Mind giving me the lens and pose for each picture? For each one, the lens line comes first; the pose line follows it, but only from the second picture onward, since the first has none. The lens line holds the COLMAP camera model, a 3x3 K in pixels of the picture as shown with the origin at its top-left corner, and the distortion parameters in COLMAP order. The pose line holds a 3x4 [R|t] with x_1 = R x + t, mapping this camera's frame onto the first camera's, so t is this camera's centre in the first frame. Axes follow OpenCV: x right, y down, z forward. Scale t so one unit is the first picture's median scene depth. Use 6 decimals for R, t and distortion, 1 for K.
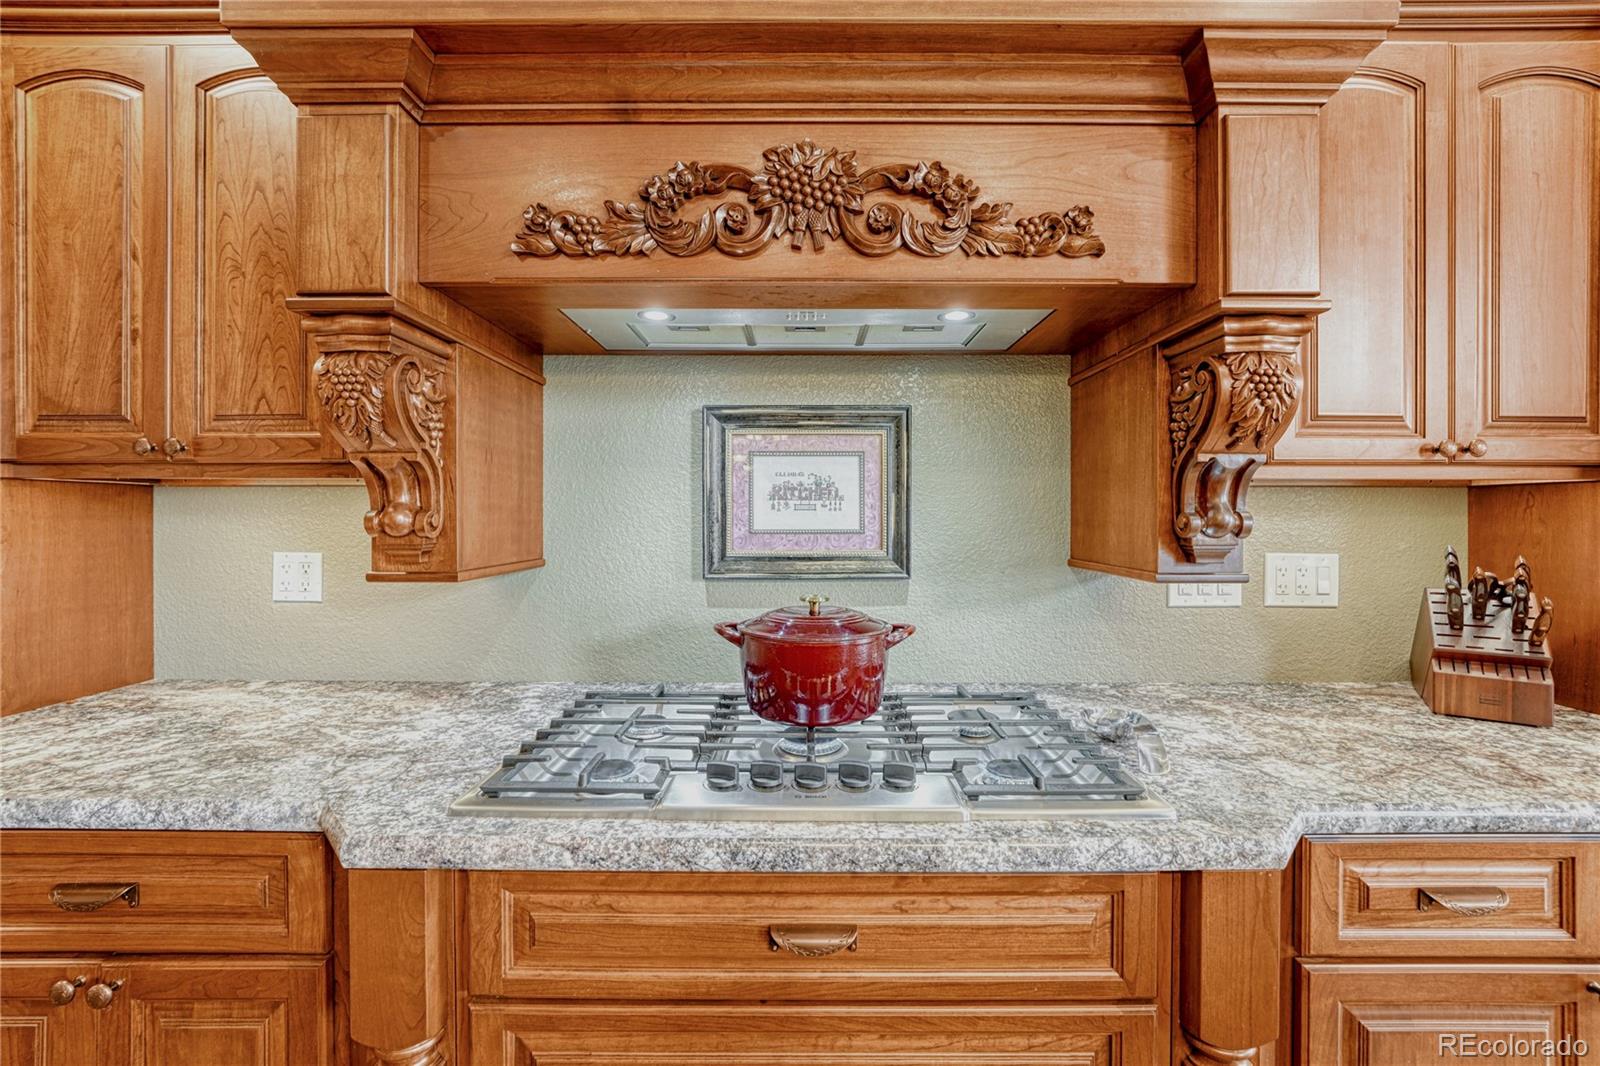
lens RADIAL K [[655.2, 0, 799.5], [0, 655.2, 516.4], [0, 0, 1]] dist [-0.008590, 0.000135]
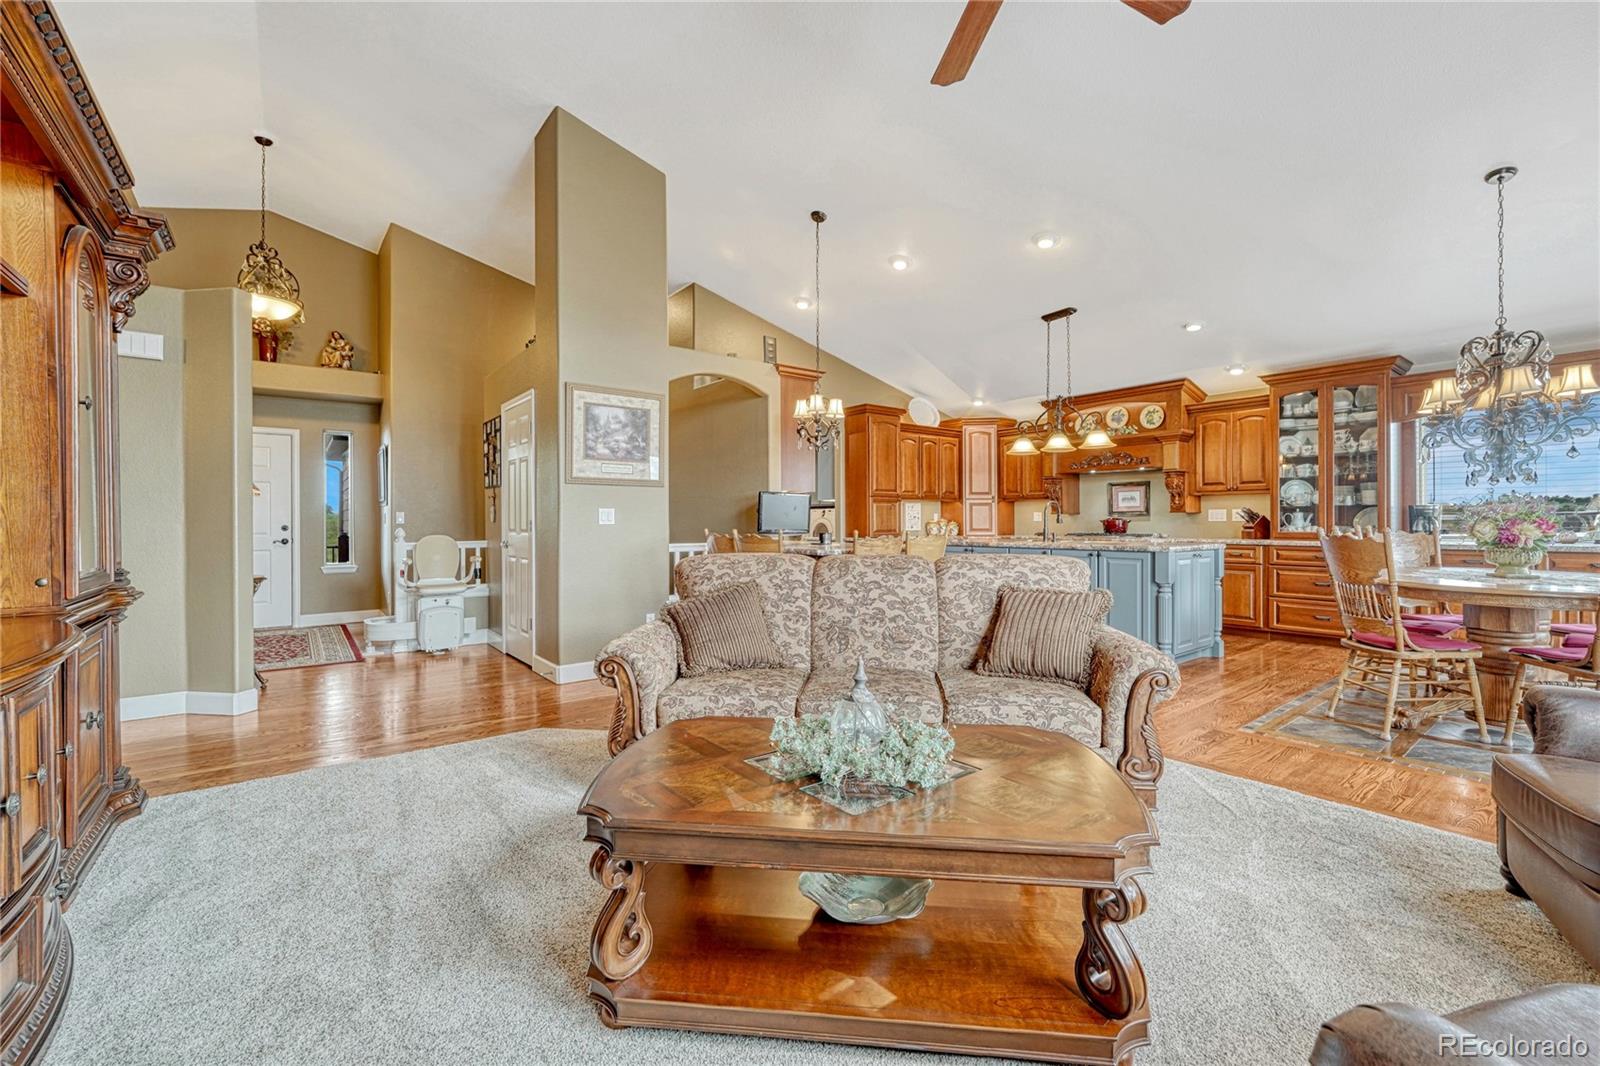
lens RADIAL K [[659.9, 0, 805.6], [0, 659.9, 522.0], [0, 0, 1]] dist [-0.001647, -0.000130]
pose [[0.619076, -0.004064, -0.785320, 3.104222], [0.003309, 0.999991, -0.002566, 0.183777], [0.785324, -0.001010, 0.619084, -5.176652]]
